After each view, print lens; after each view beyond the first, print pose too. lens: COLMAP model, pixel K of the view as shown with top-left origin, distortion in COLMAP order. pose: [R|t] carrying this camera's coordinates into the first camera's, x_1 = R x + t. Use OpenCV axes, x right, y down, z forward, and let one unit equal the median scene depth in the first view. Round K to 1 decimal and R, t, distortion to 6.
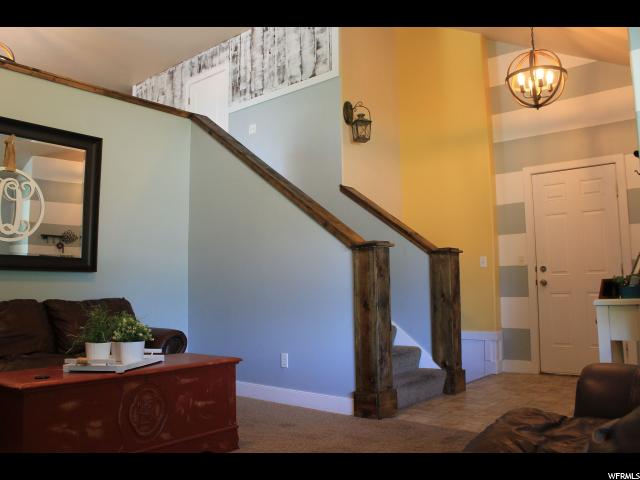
lens RADIAL K [[567.6, 0, 322.1], [0, 567.6, 236.3], [0, 0, 1]] dist [-0.125602, 0.047721]
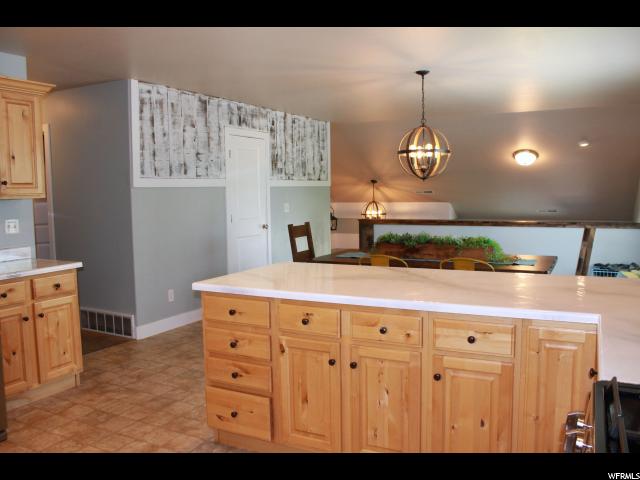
lens RADIAL K [[567.6, 0, 319.5], [0, 567.6, 239.9], [0, 0, 1]] dist [-0.125602, 0.047721]
pose [[-0.258850, -0.052123, 0.964510, -1.165233], [-0.053865, 0.997768, 0.039464, -0.165508], [-0.964414, -0.041738, -0.261080, 1.161466]]
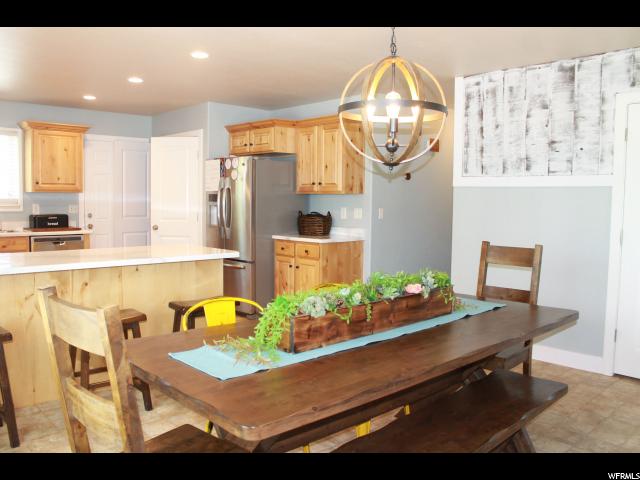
lens RADIAL K [[567.6, 0, 317.4], [0, 567.6, 239.7], [0, 0, 1]] dist [-0.125602, 0.047721]
pose [[0.991555, 0.048807, -0.120154, -0.492253], [-0.030097, 0.987788, 0.152870, -0.229107], [0.126148, -0.147963, 0.980915, 0.474212]]
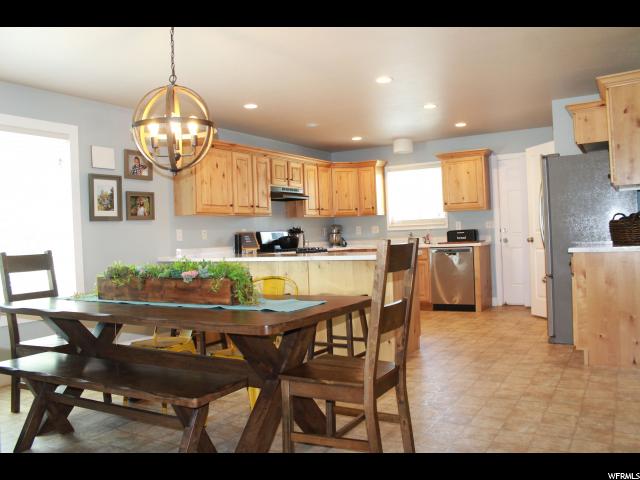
lens RADIAL K [[567.6, 0, 319.2], [0, 567.6, 237.9], [0, 0, 1]] dist [-0.125602, 0.047721]
pose [[0.185140, 0.032683, -0.982169, -0.081611], [0.098864, 0.993757, 0.051704, -0.190003], [0.977727, -0.106673, 0.180753, 0.812225]]
